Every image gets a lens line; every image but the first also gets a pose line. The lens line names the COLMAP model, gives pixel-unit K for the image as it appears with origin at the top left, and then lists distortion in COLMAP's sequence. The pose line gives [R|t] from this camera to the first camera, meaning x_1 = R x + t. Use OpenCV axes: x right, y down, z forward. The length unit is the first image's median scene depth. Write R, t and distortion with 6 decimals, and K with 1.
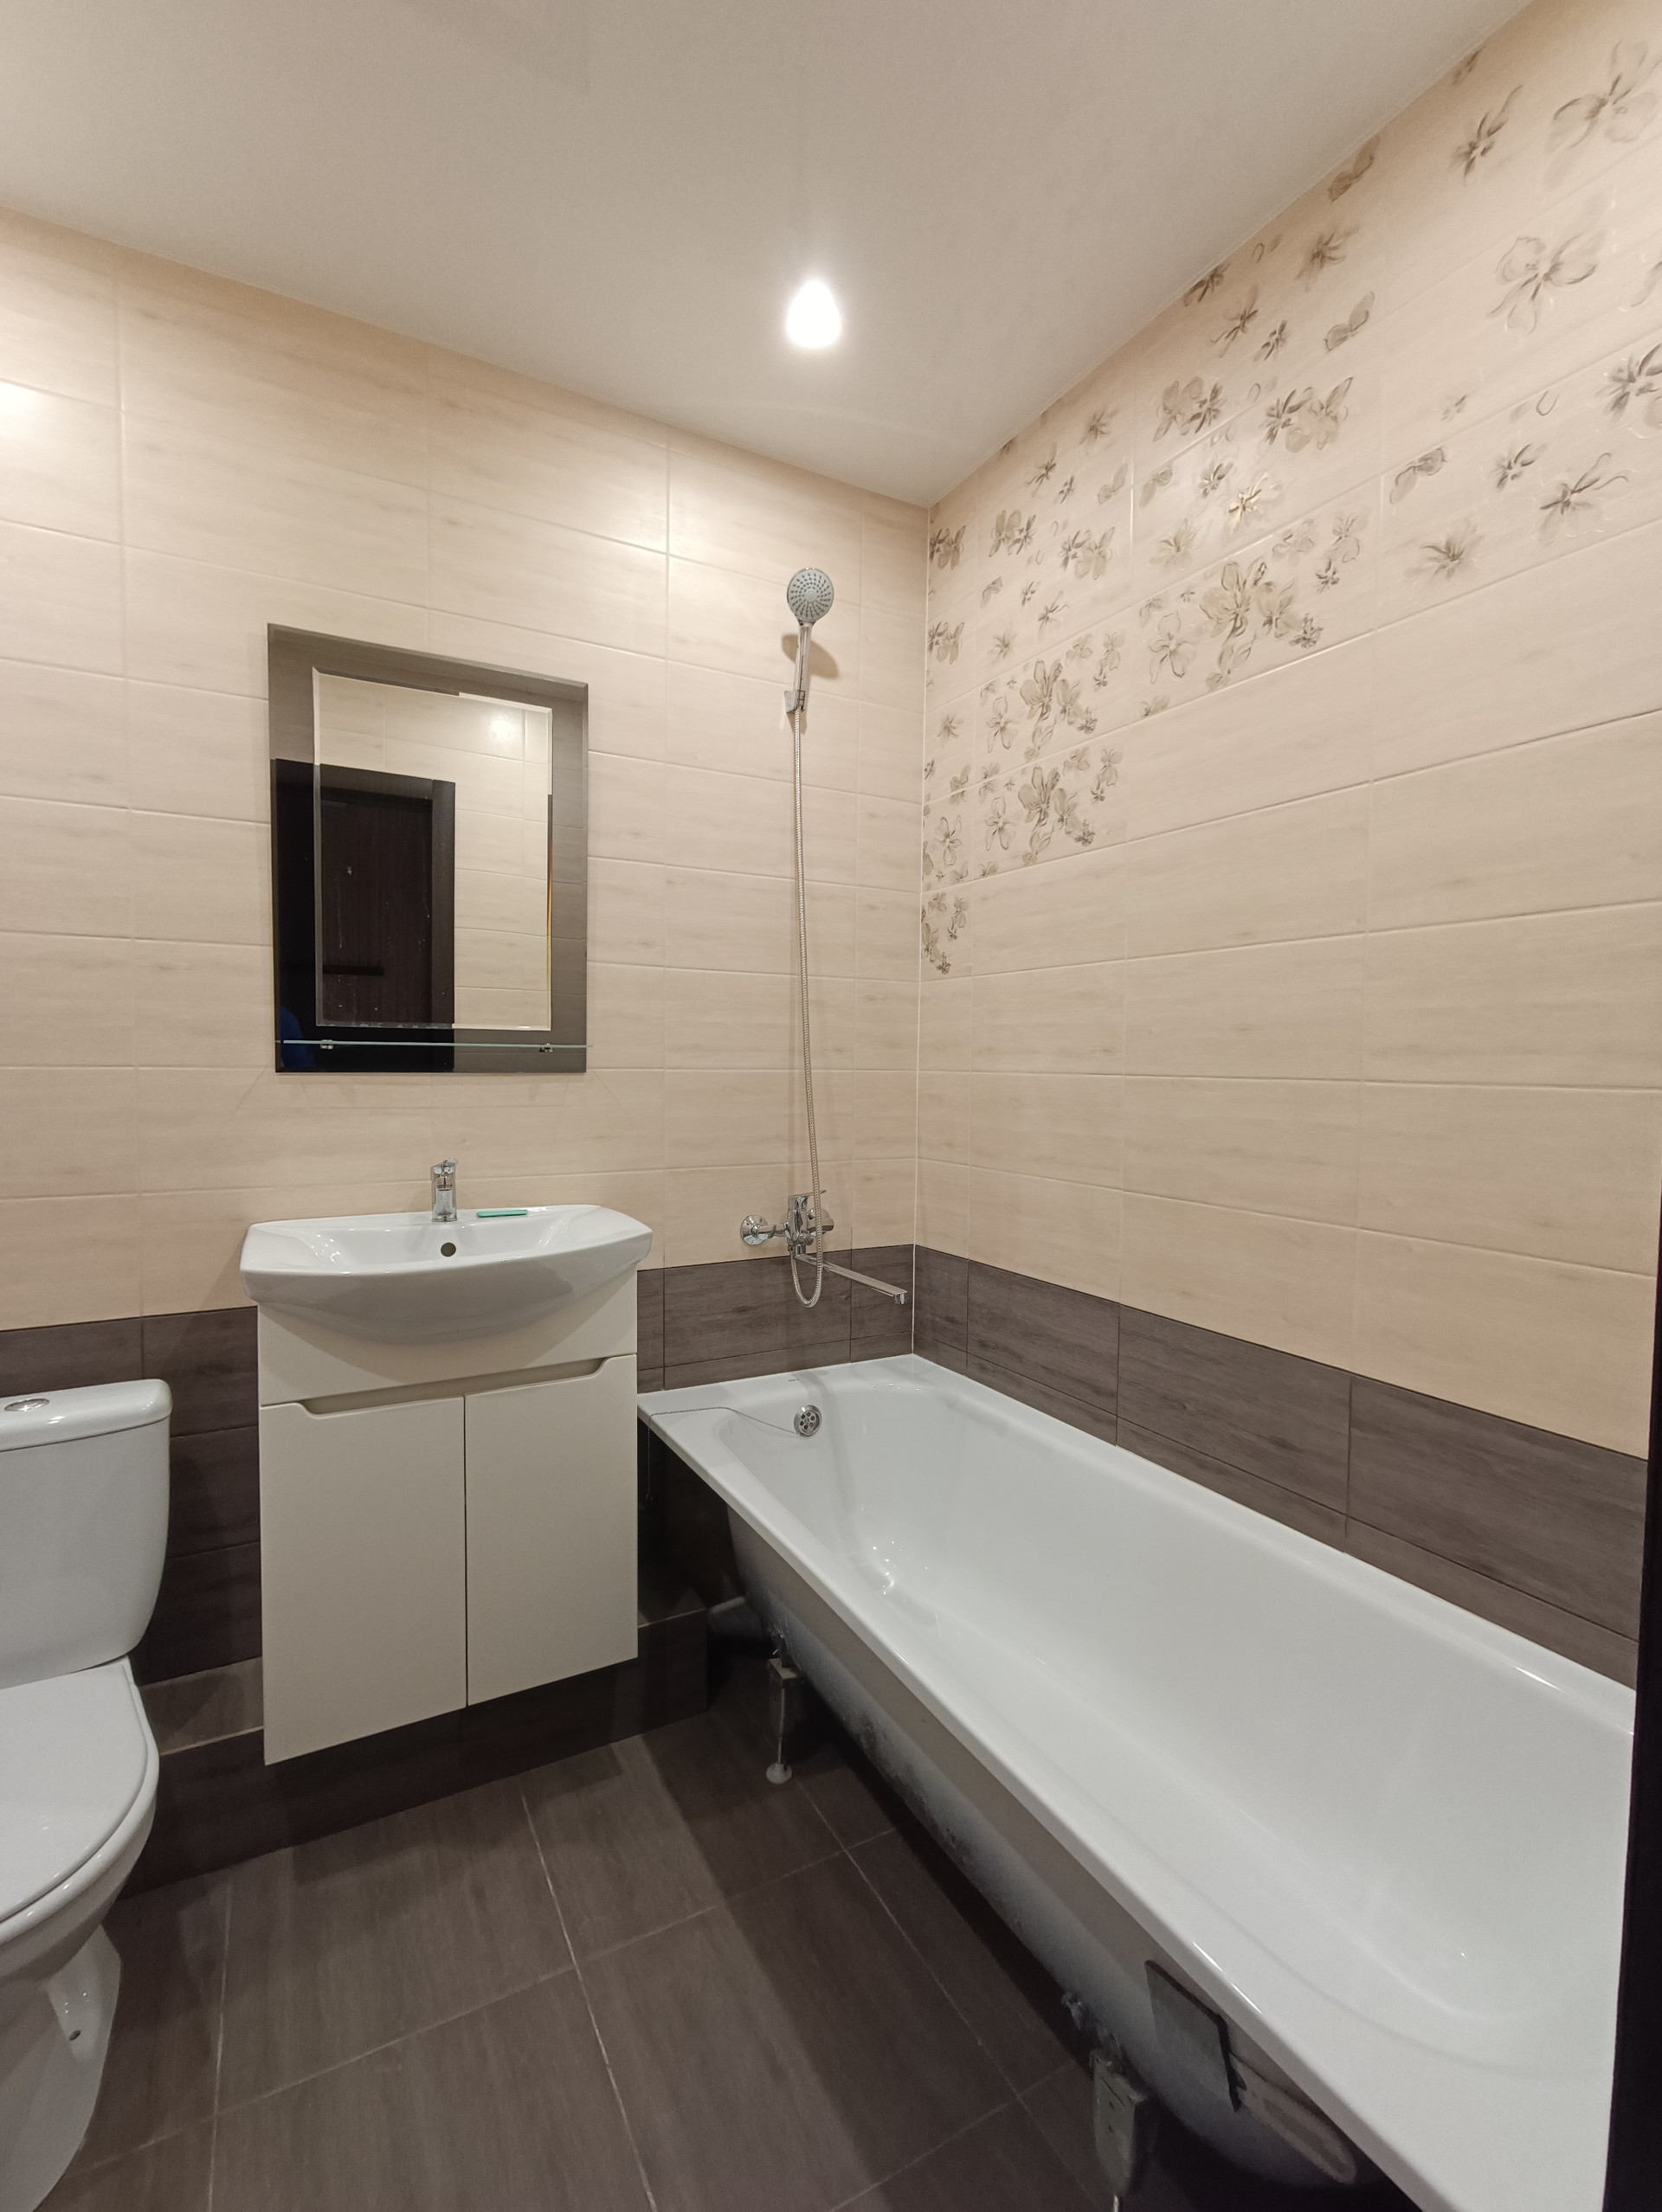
lens RADIAL K [[1006.5, 0, 830.4], [0, 1006.5, 1101.4], [0, 0, 1]] dist [-0.011276, 0.005015]
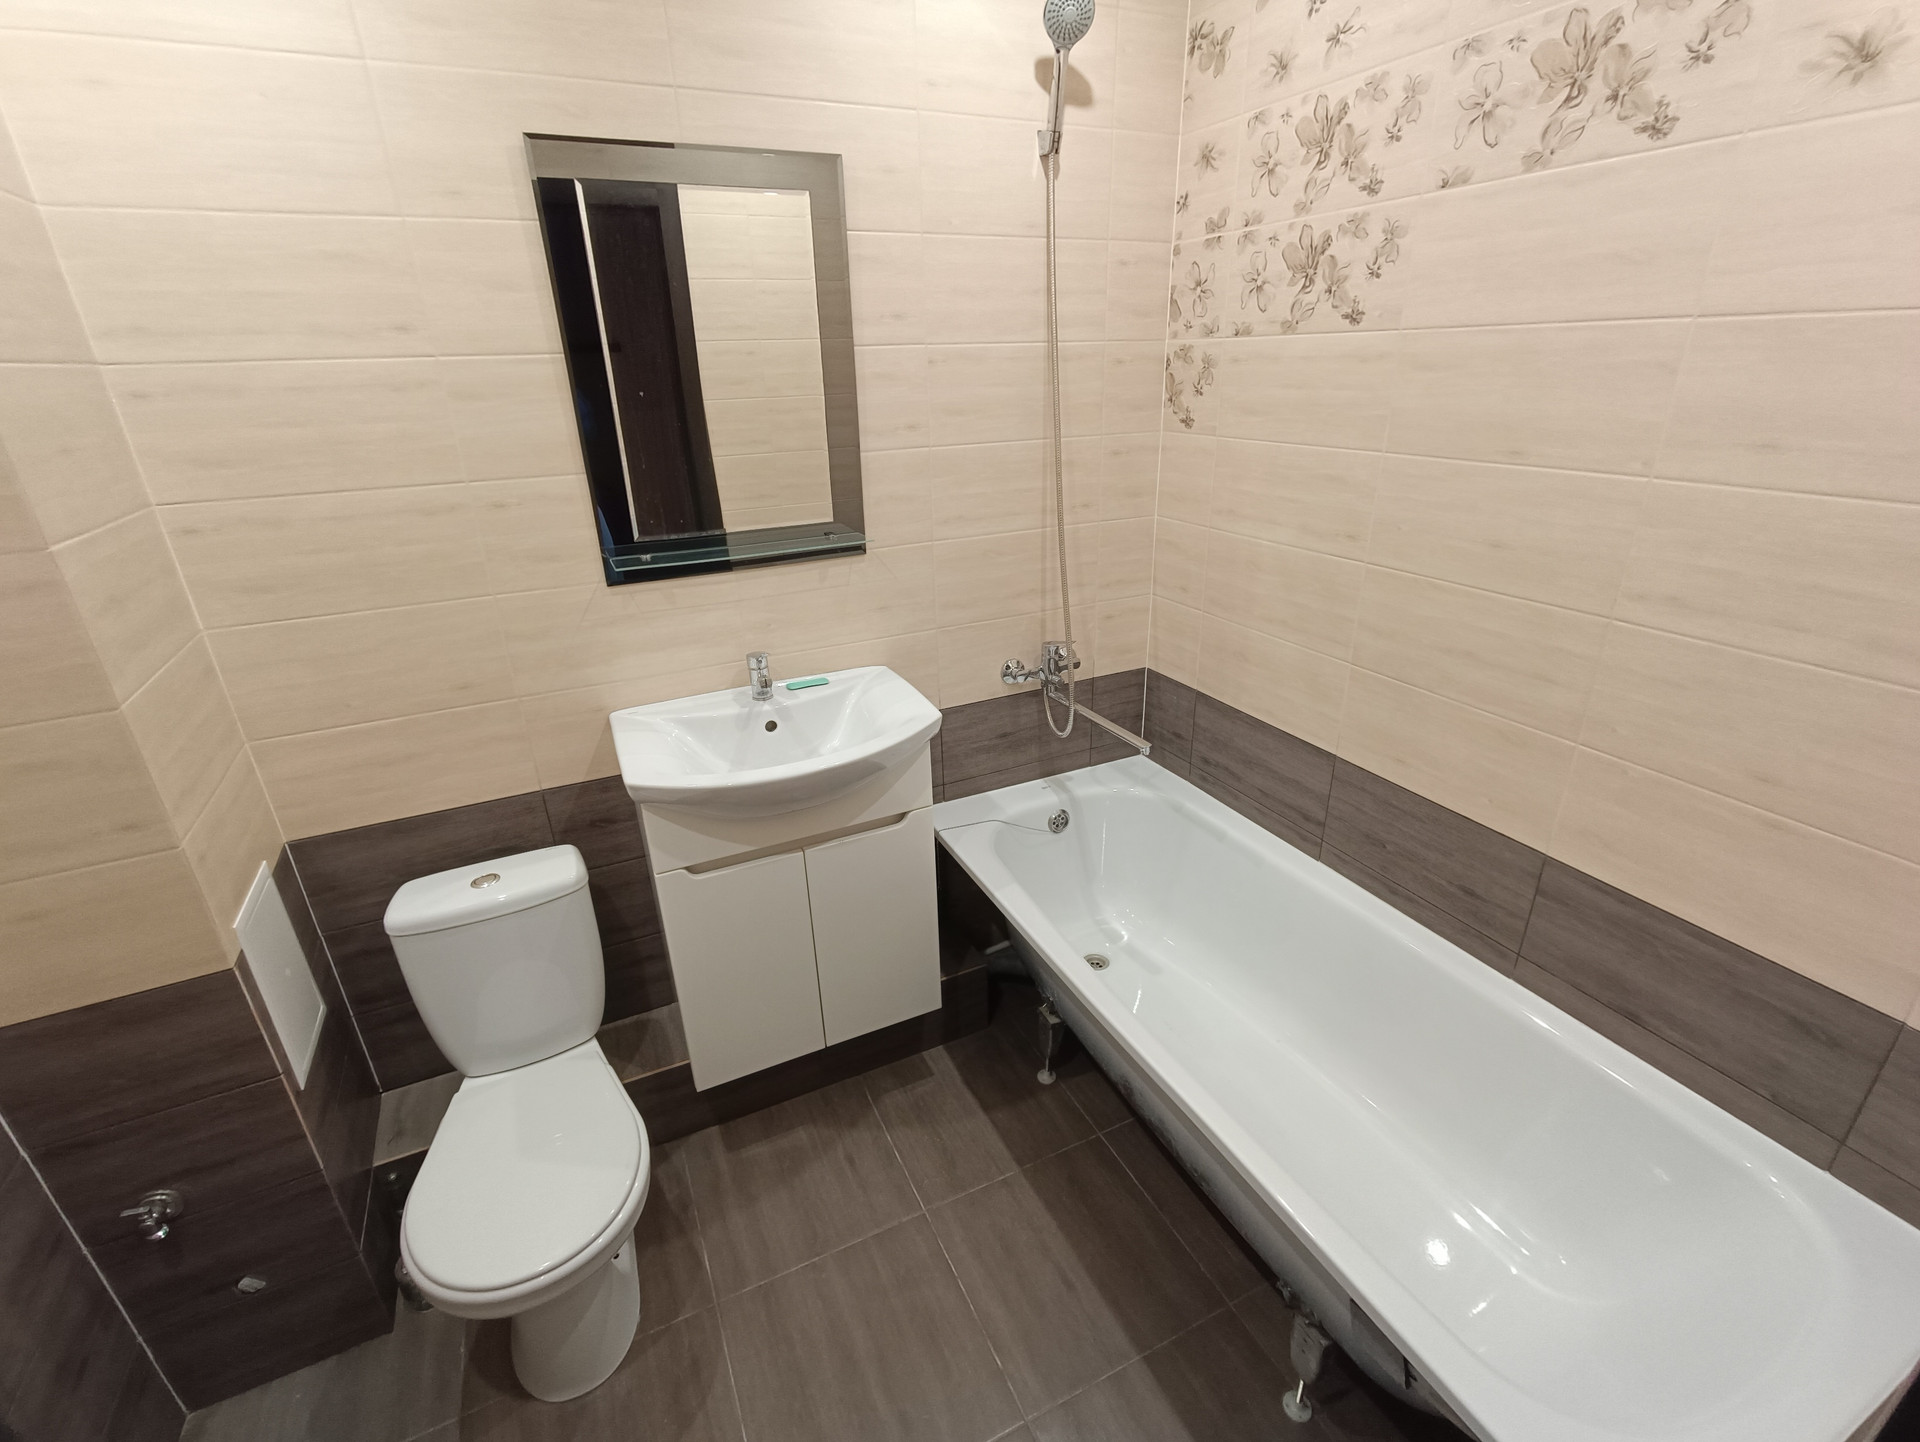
lens RADIAL K [[873.5, 0, 960.1], [0, 873.5, 722.2], [0, 0, 1]] dist [-0.011276, 0.005015]
pose [[0.997880, -0.010774, -0.064180, -0.092966], [0.032690, 0.935734, 0.351187, -0.226452], [0.056272, -0.352541, 0.934103, 0.041015]]
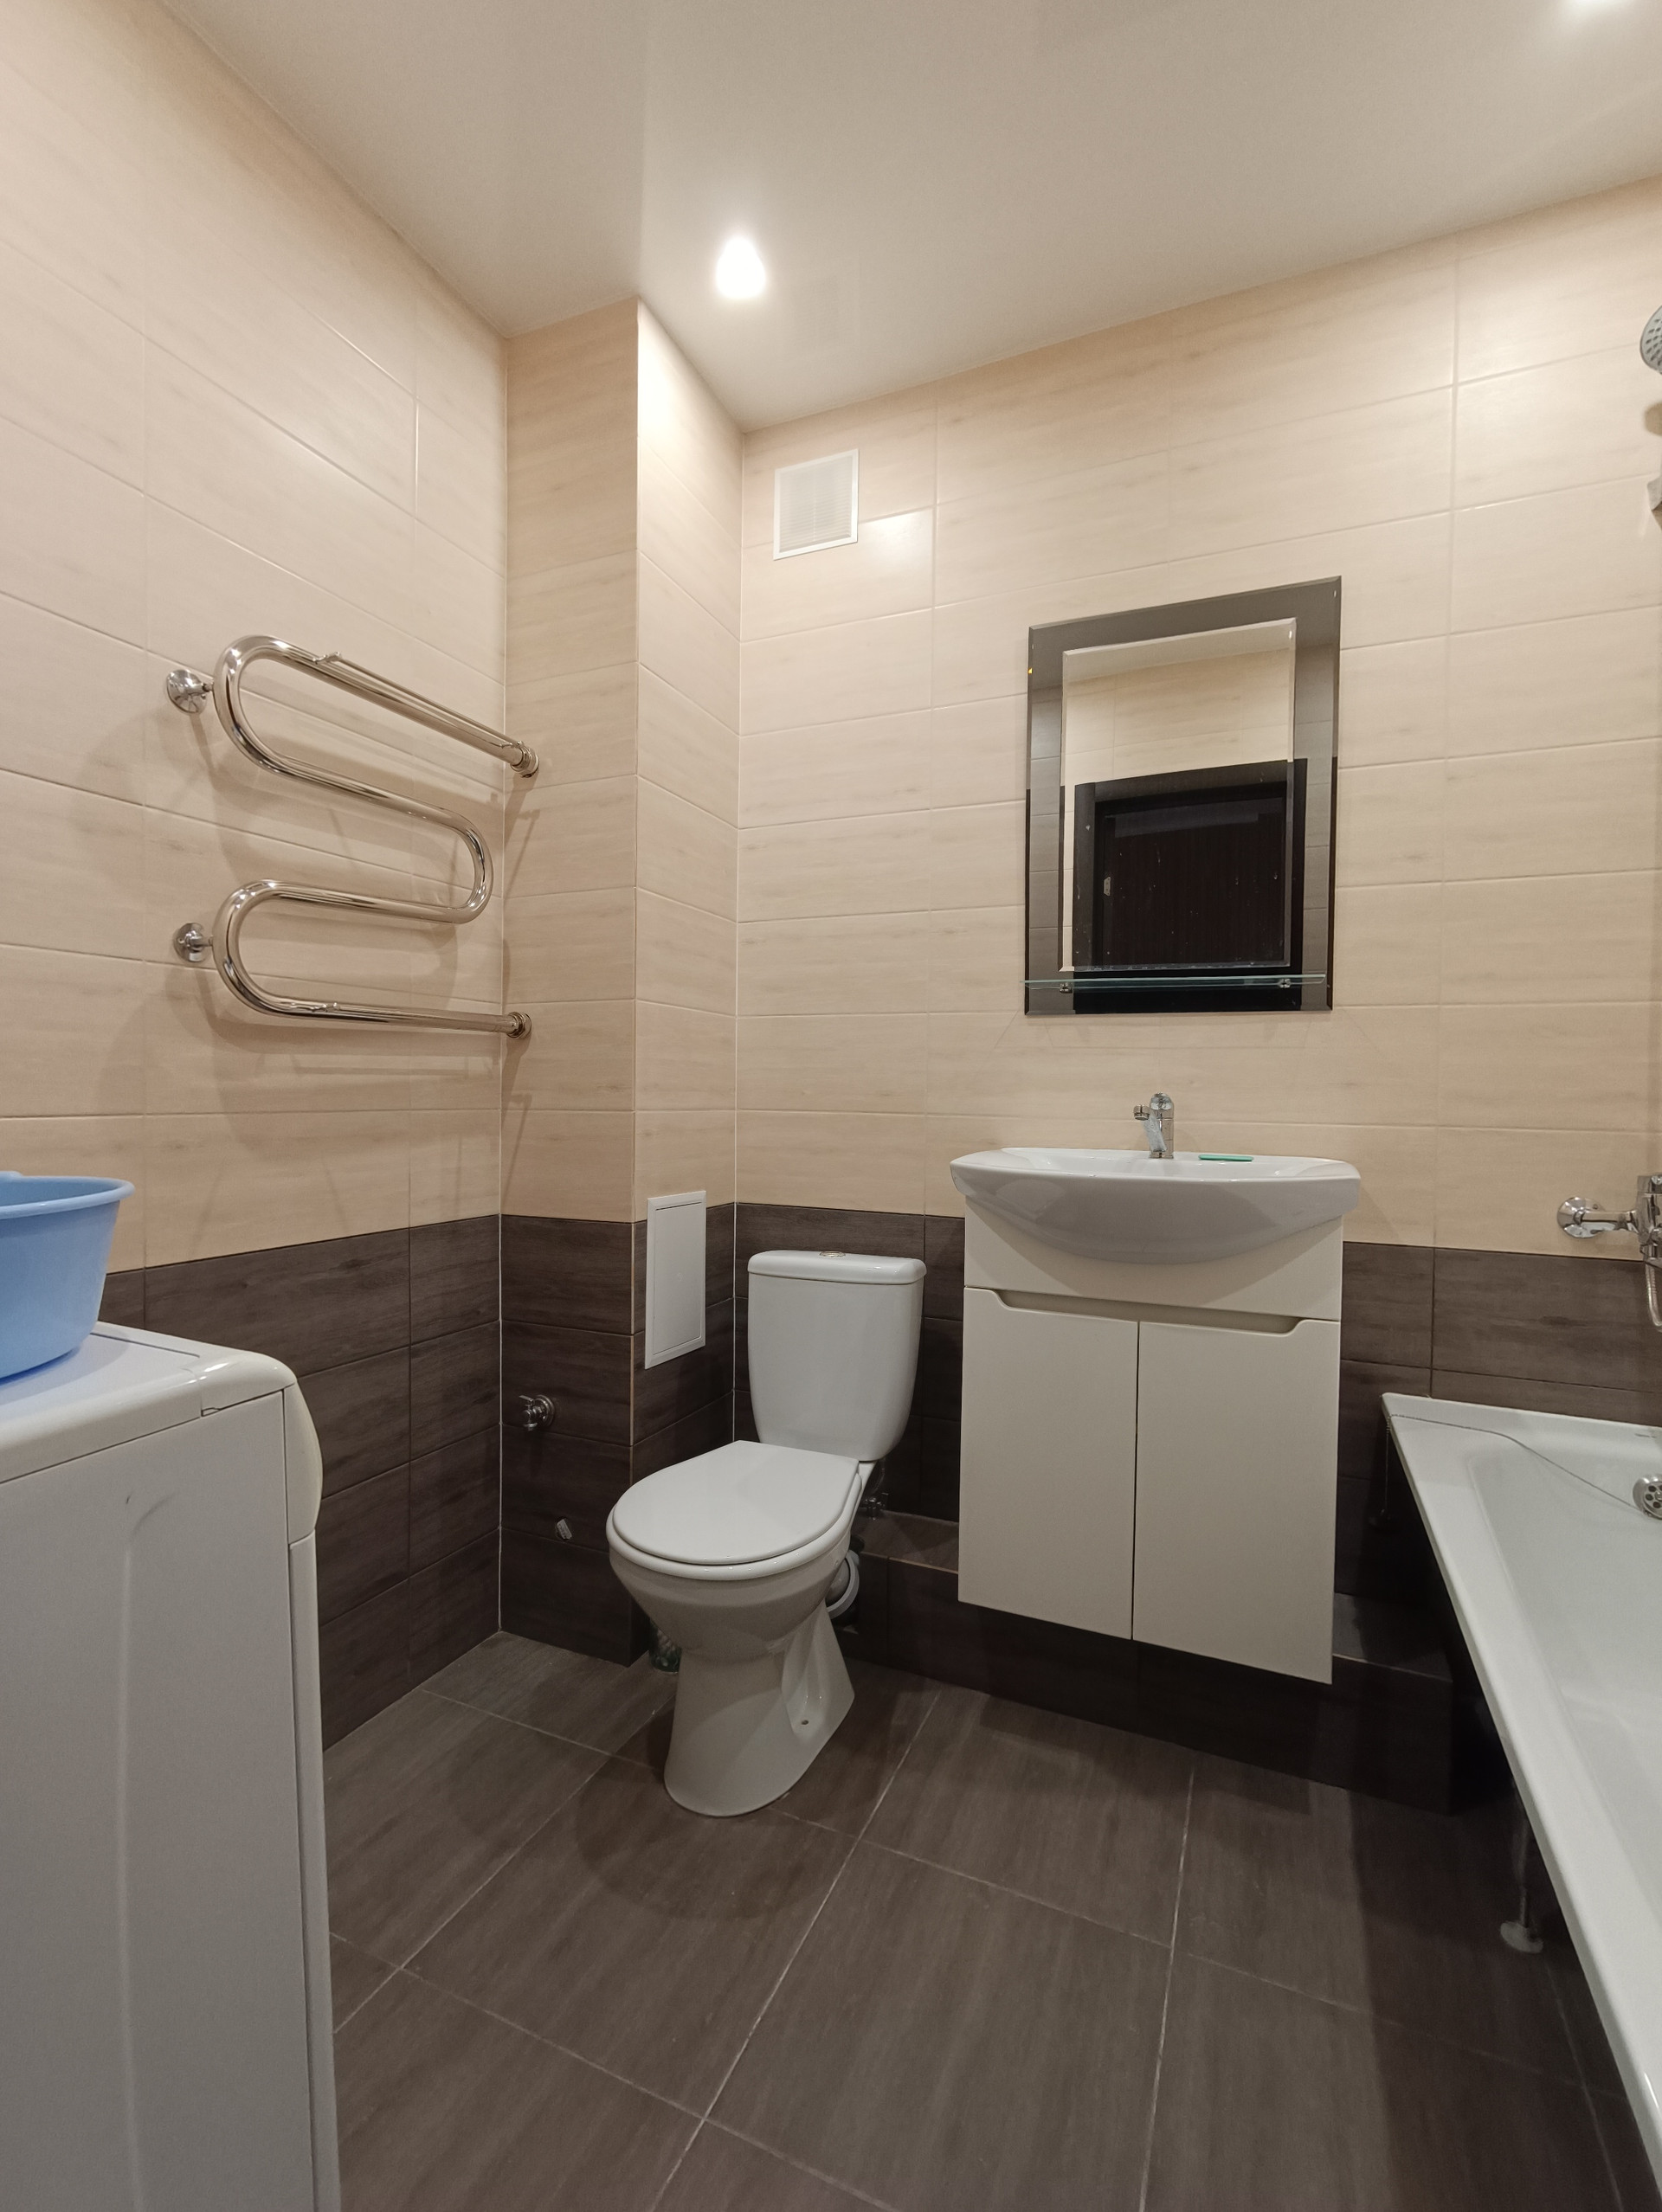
lens RADIAL K [[1006.5, 0, 819.5], [0, 1006.5, 1100.2], [0, 0, 1]] dist [-0.011276, 0.005015]
pose [[0.601735, 0.007765, -0.798658, 0.228494], [-0.042119, 0.998870, -0.022022, 0.105705], [0.797585, 0.046890, 0.601382, 0.133989]]
